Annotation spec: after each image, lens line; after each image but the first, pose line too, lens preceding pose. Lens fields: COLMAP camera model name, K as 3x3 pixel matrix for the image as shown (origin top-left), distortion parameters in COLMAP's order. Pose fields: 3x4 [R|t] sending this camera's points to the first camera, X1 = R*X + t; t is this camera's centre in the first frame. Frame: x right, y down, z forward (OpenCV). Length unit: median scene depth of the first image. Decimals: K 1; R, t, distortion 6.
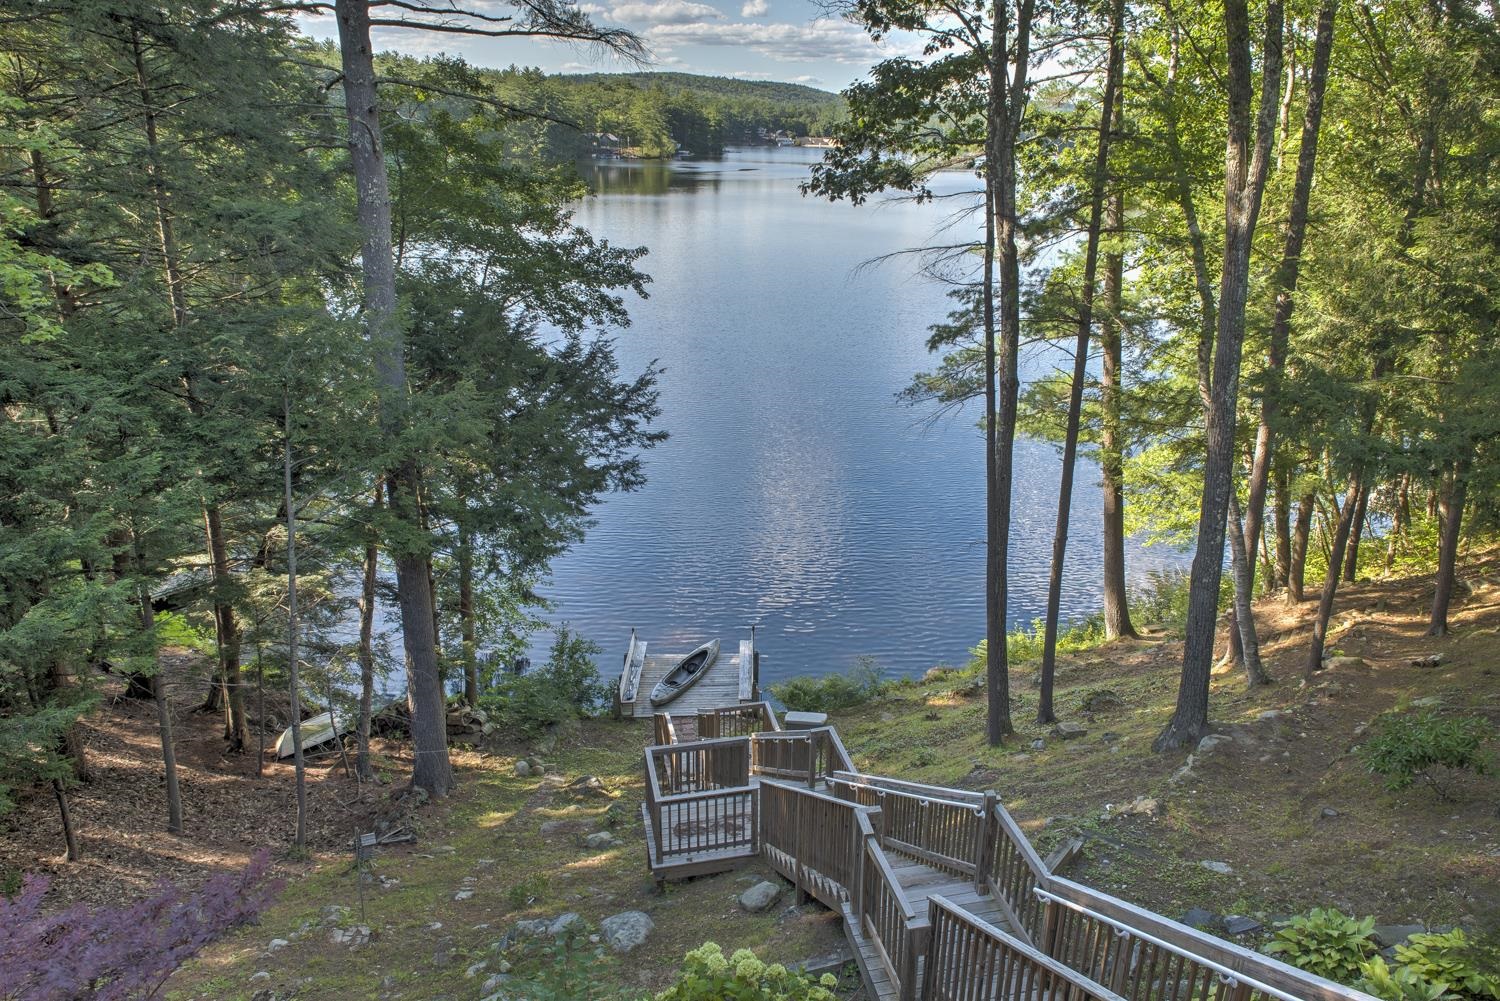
lens RADIAL K [[1016.6, 0, 819.3], [0, 1016.6, 501.9], [0, 0, 1]] dist [0.027711, -0.005607]
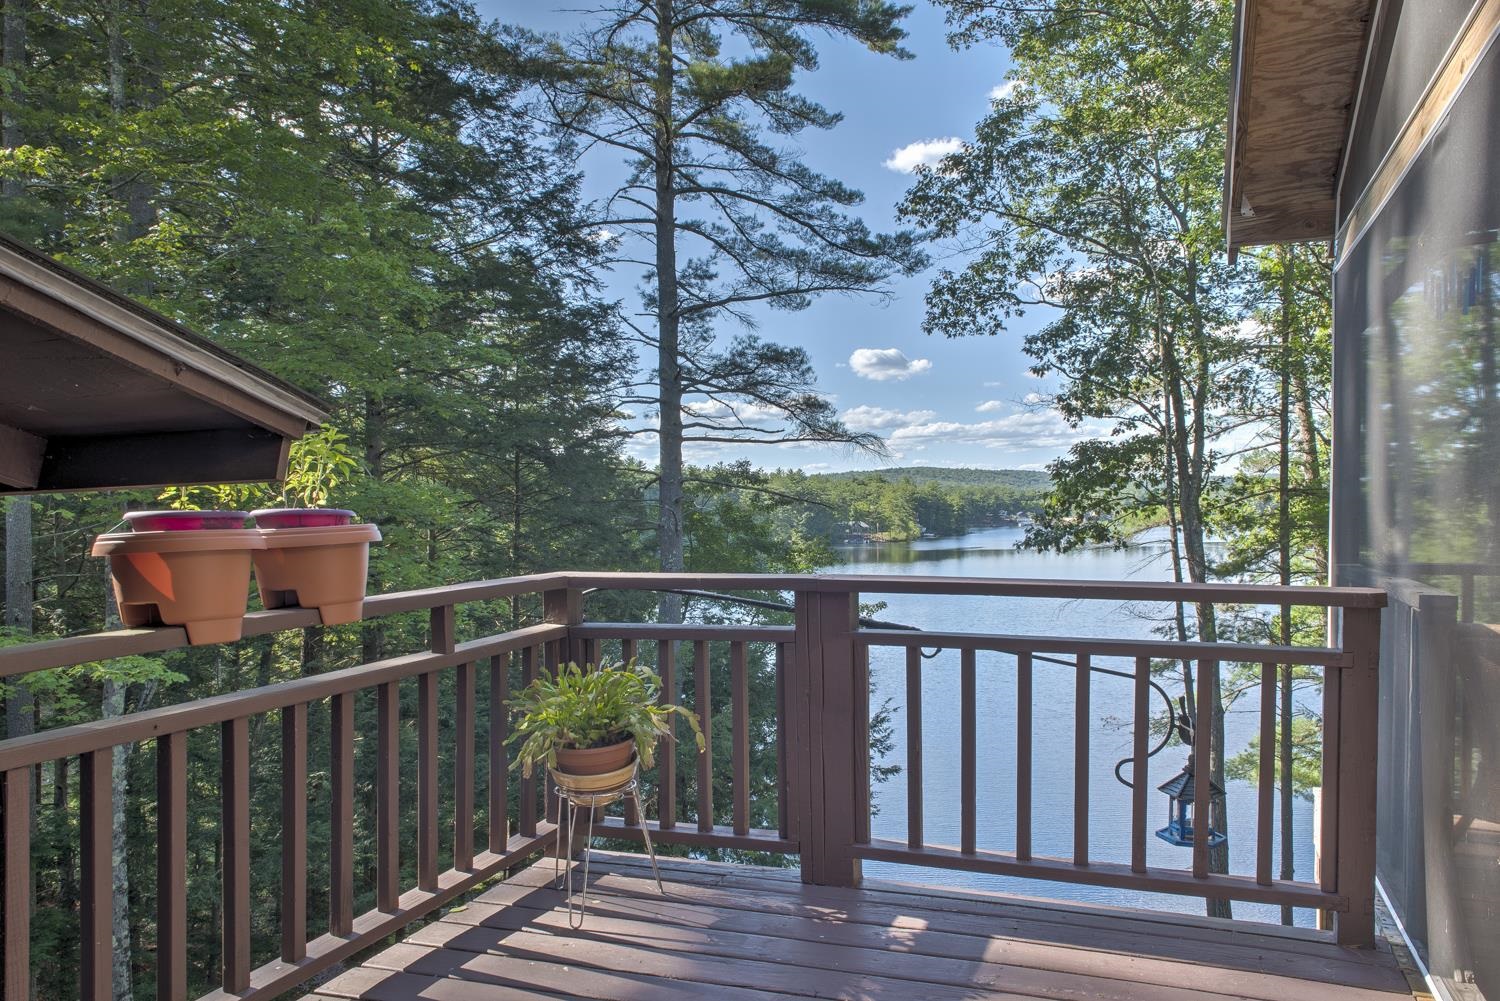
lens RADIAL K [[1026.8, 0, 750.0], [0, 1026.8, 500.5], [0, 0, 1]] dist [-0.000170, -0.000445]
pose [[0.955175, -0.037180, -0.293699, 0.030279], [-0.070607, 0.934841, -0.347974, 0.058701], [0.287499, 0.353113, 0.890312, -0.120769]]
